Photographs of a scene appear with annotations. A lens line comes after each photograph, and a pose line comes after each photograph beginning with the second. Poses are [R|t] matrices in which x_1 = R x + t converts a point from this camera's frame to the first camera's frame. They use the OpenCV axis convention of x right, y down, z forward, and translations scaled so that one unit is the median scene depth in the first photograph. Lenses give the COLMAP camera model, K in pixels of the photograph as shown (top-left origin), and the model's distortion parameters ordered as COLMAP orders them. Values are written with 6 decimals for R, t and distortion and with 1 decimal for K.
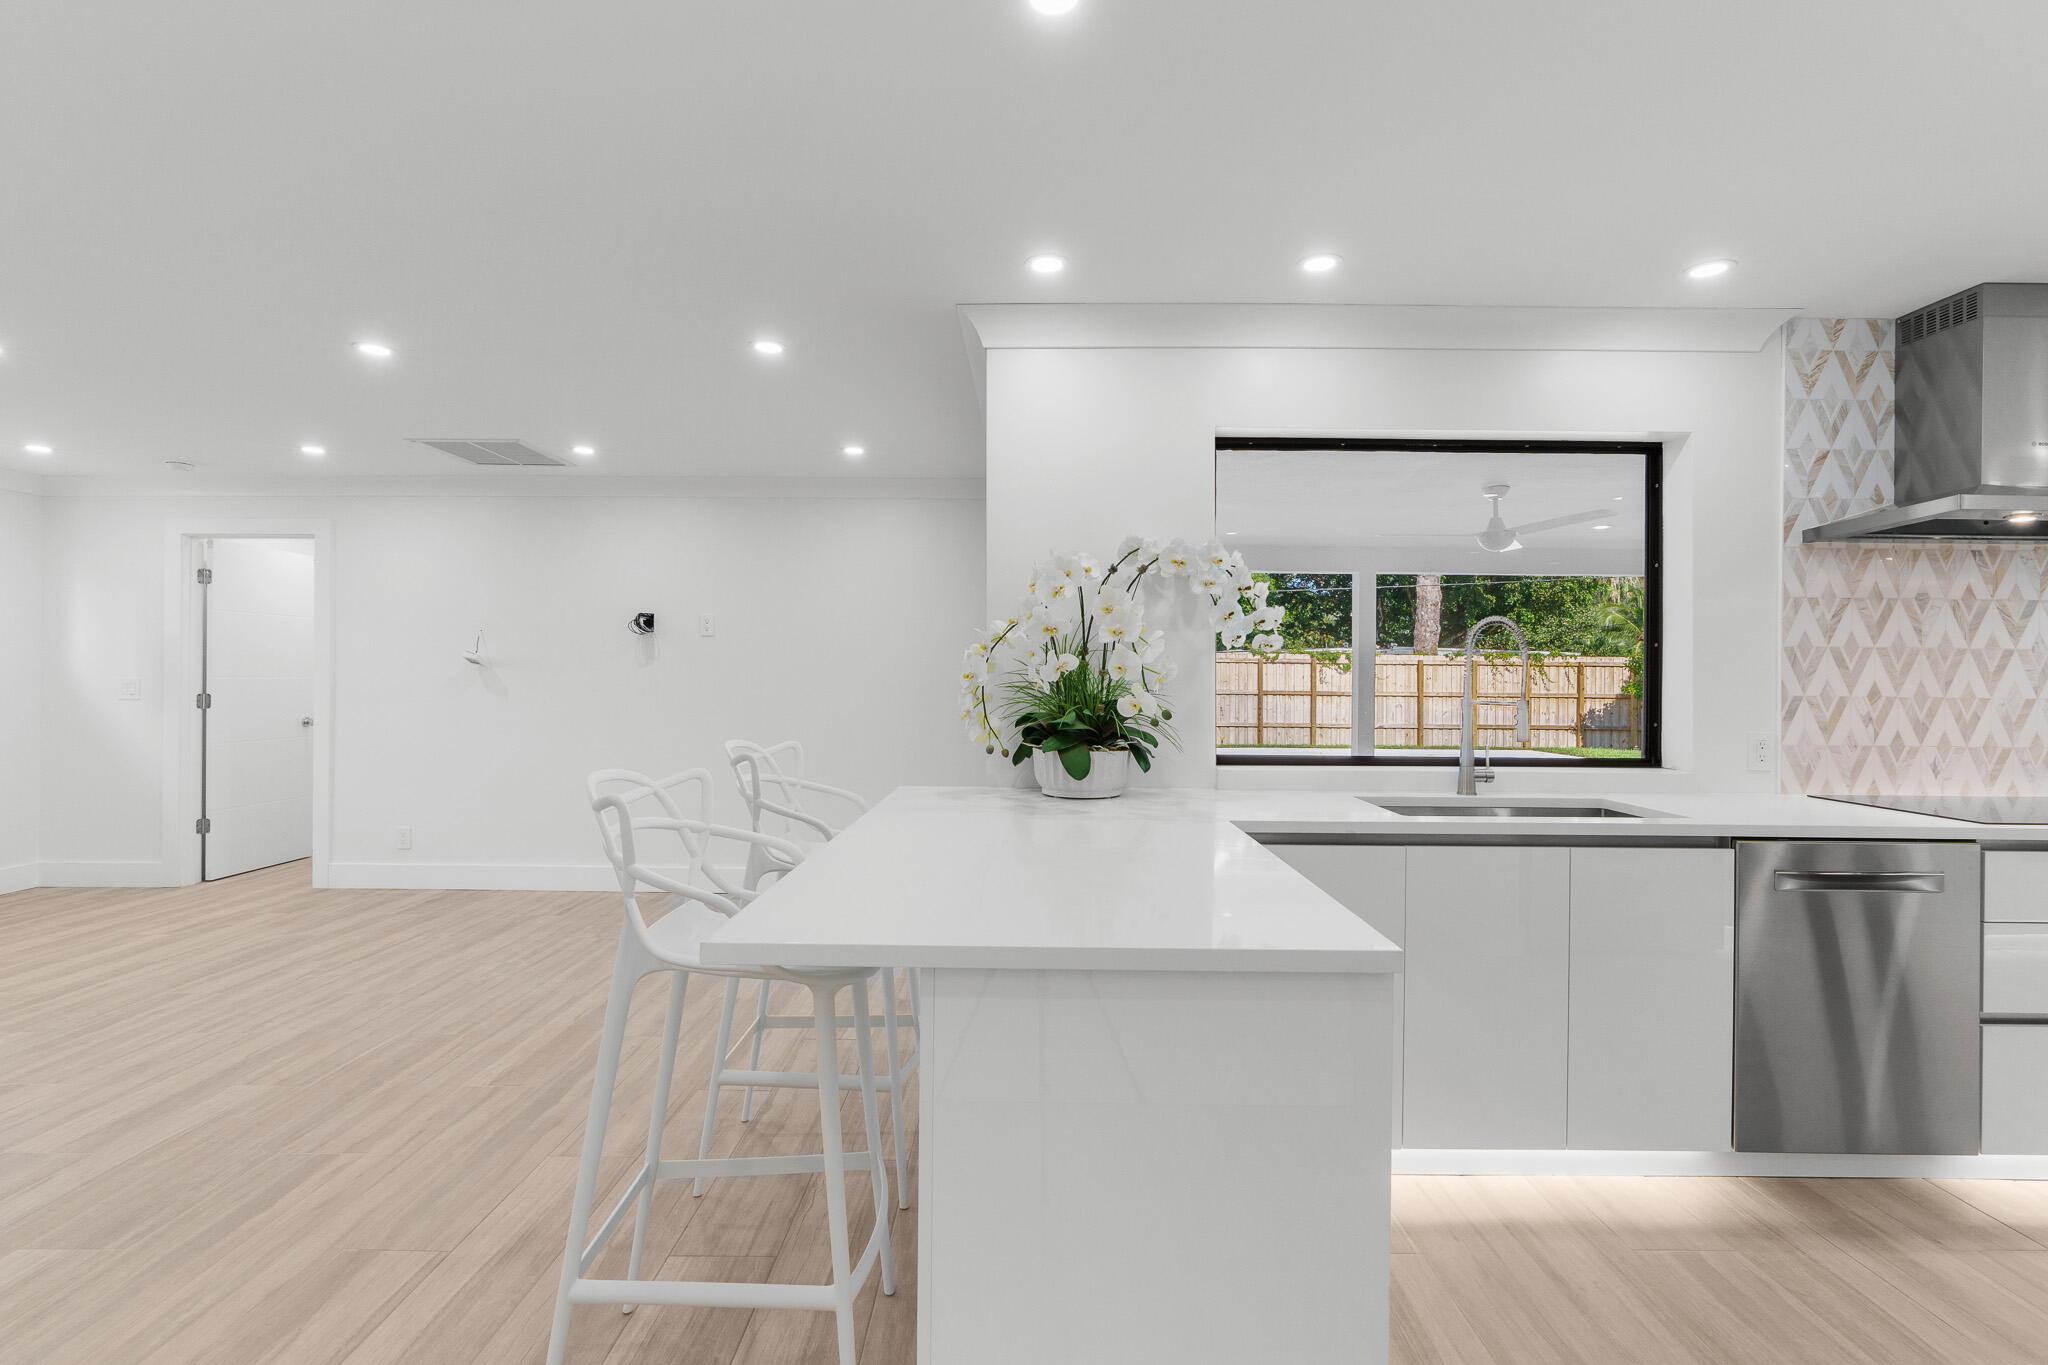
lens RADIAL K [[921.6, 0, 1031.2], [0, 921.6, 676.5], [0, 0, 1]] dist [-0.012301, 0.003776]
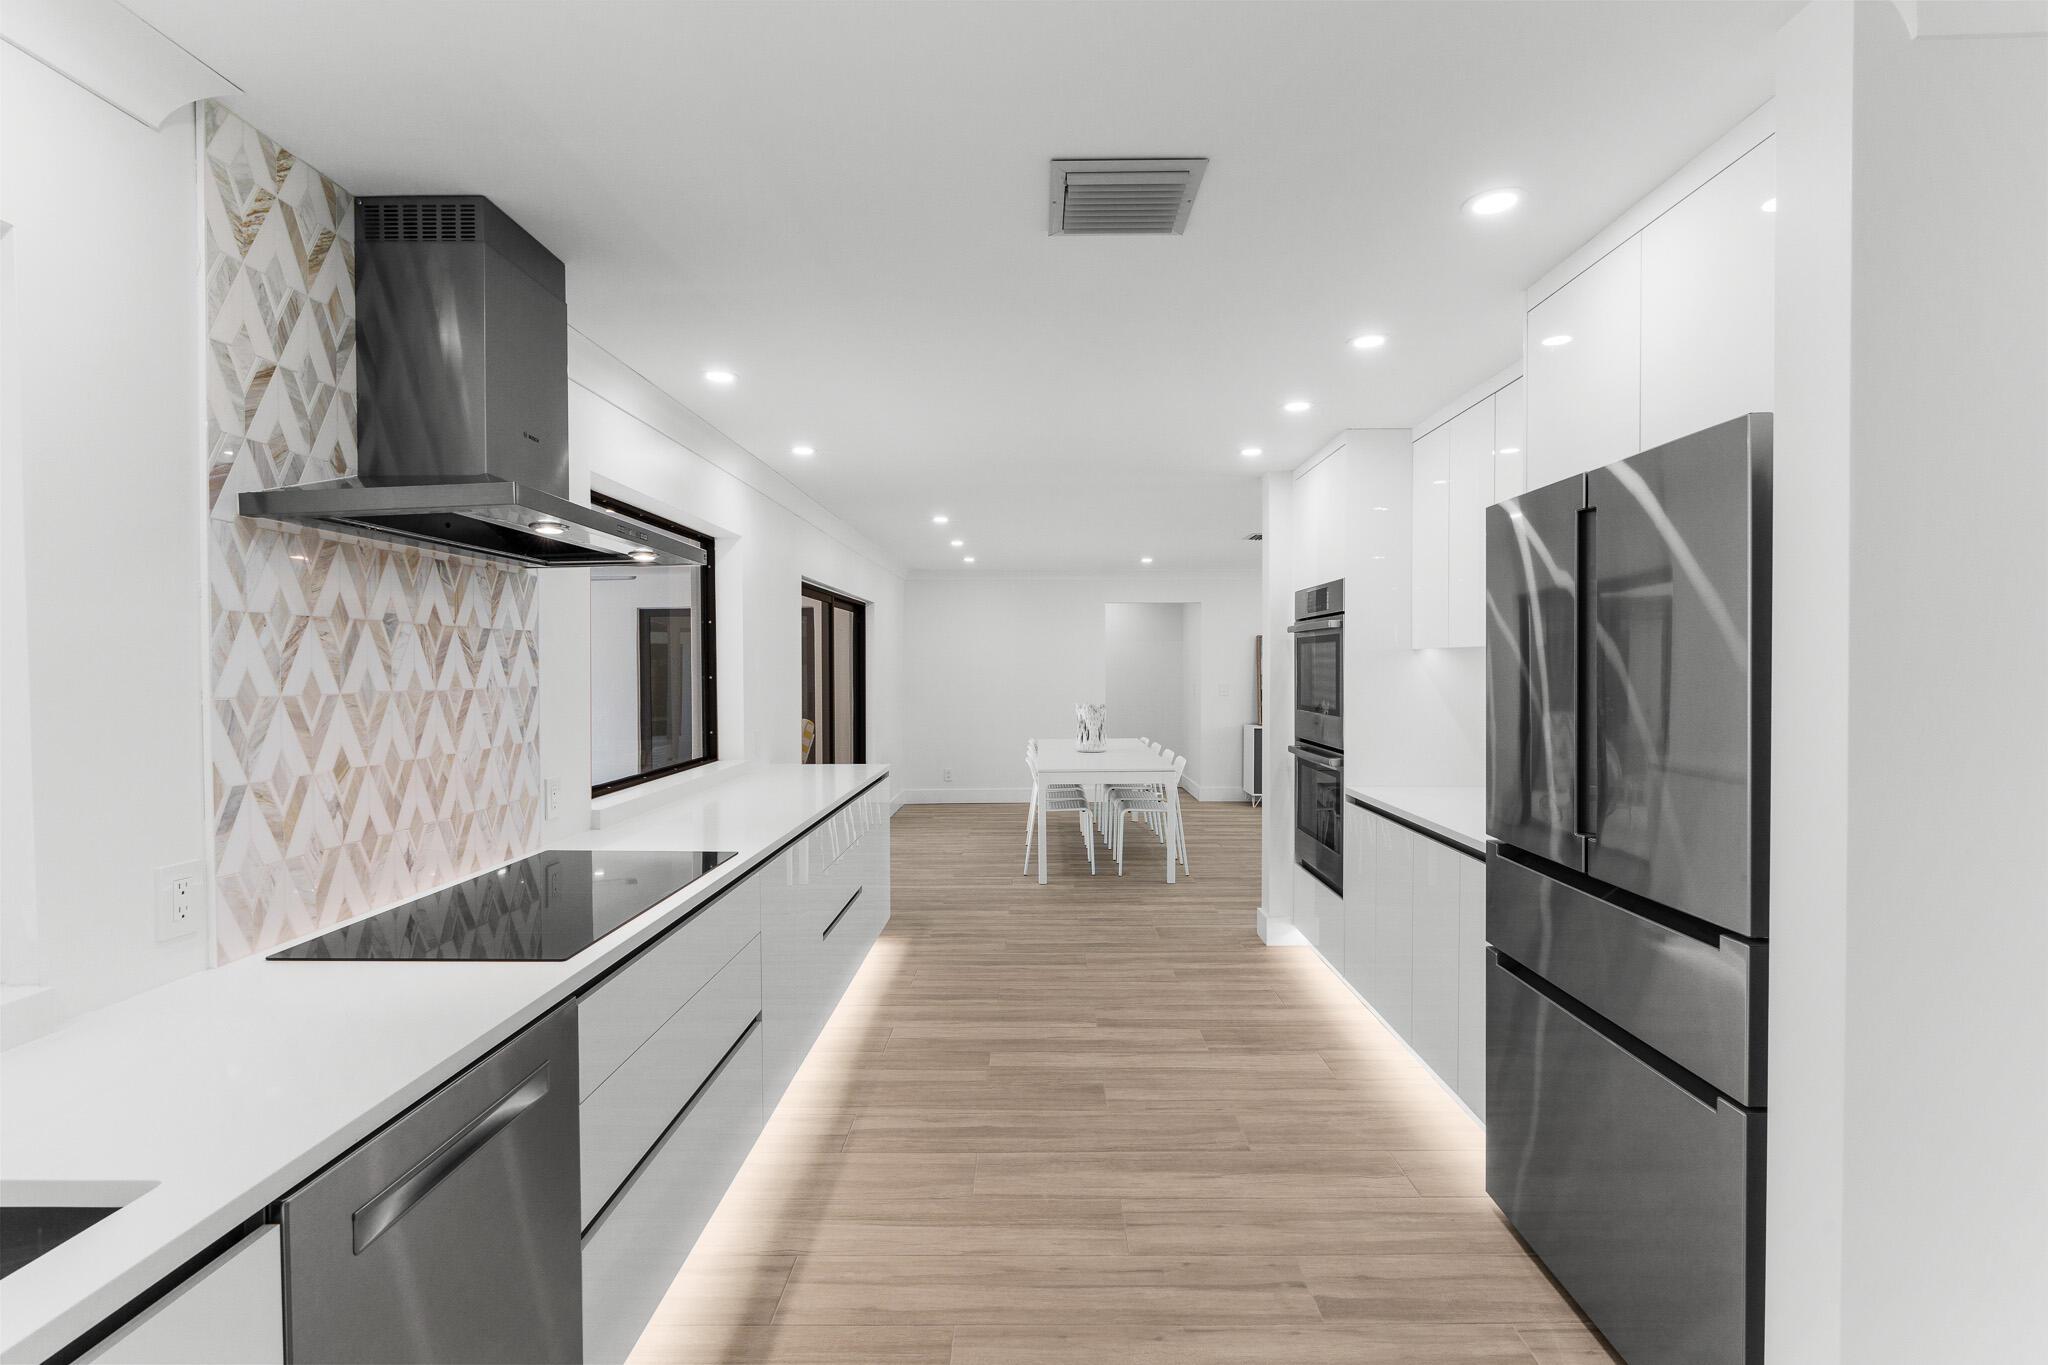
lens RADIAL K [[918.0, 0, 1024.0], [0, 918.0, 682.5], [0, 0, 1]] dist [-0.006738, 0.001111]
pose [[0.008625, -0.030003, 0.999513, 0.278787], [0.003216, 0.999545, 0.029976, -0.058047], [-0.999958, 0.002956, 0.008718, 0.510197]]
